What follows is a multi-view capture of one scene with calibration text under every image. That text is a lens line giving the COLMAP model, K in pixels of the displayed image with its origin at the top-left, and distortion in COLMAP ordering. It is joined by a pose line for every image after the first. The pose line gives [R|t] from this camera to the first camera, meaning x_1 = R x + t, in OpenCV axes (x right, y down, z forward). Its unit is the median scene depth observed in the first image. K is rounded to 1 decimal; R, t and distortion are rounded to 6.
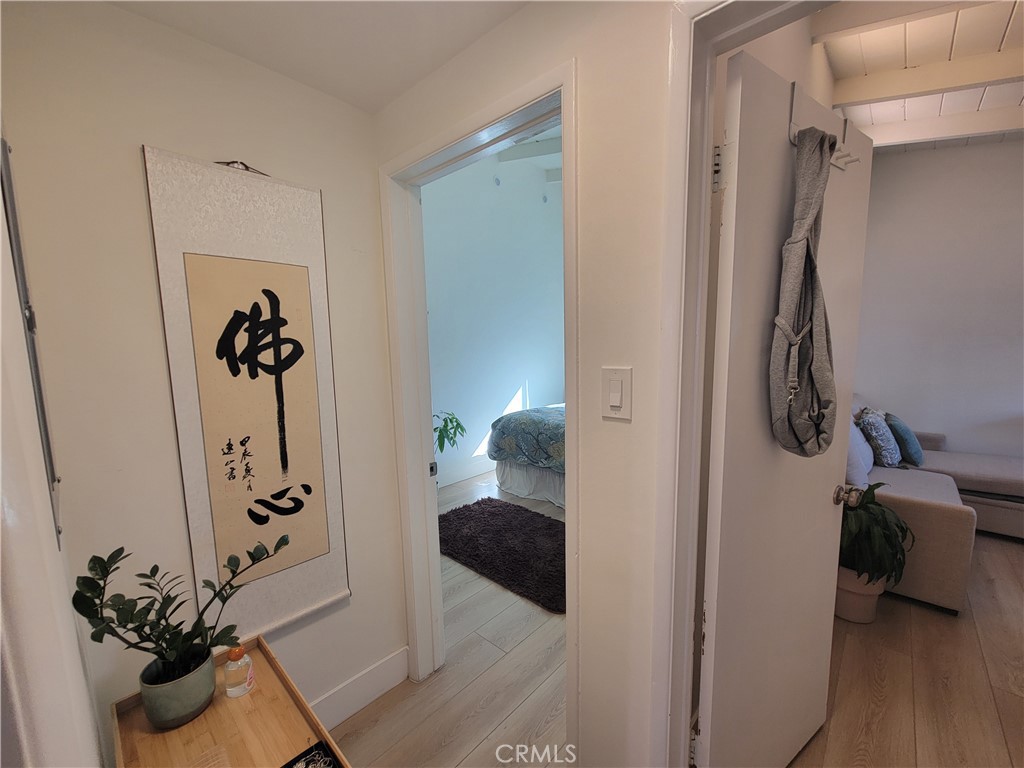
lens RADIAL K [[413.6, 0, 512.5], [0, 413.6, 389.2], [0, 0, 1]] dist [-0.001344, -0.000182]
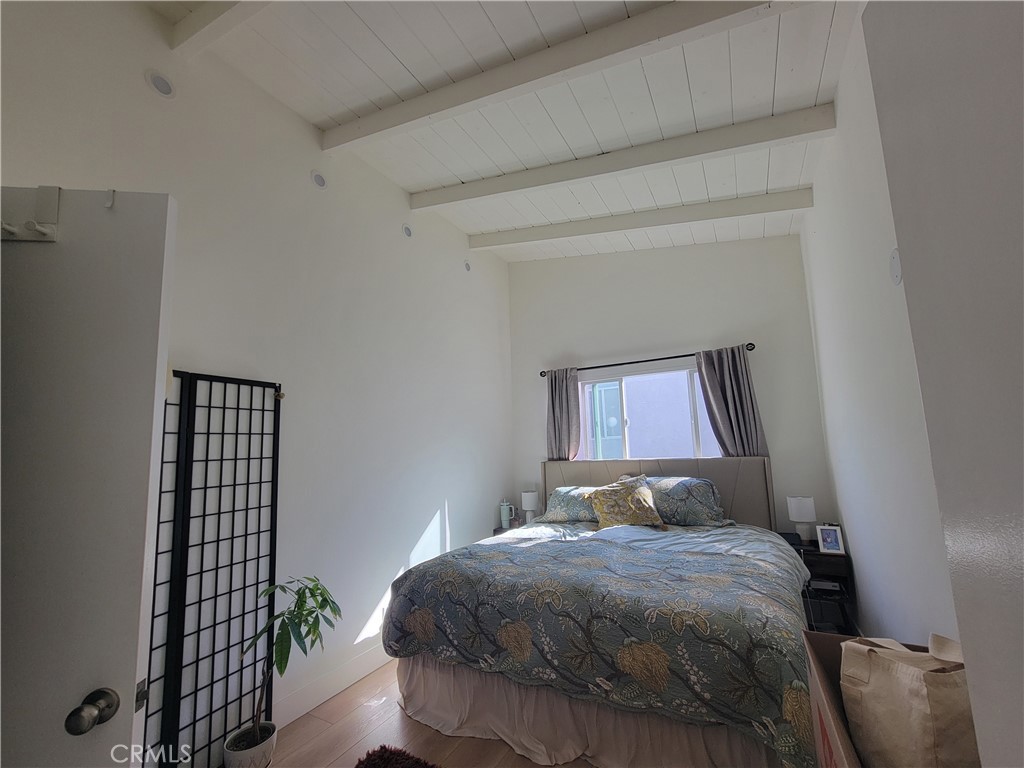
lens RADIAL K [[413.6, 0, 521.0], [0, 413.6, 385.3], [0, 0, 1]] dist [-0.001344, -0.000182]
pose [[0.969996, 0.010250, 0.242905, -0.018546], [0.053043, 0.966119, -0.252587, -0.033088], [-0.237264, 0.257893, 0.936588, 0.357277]]
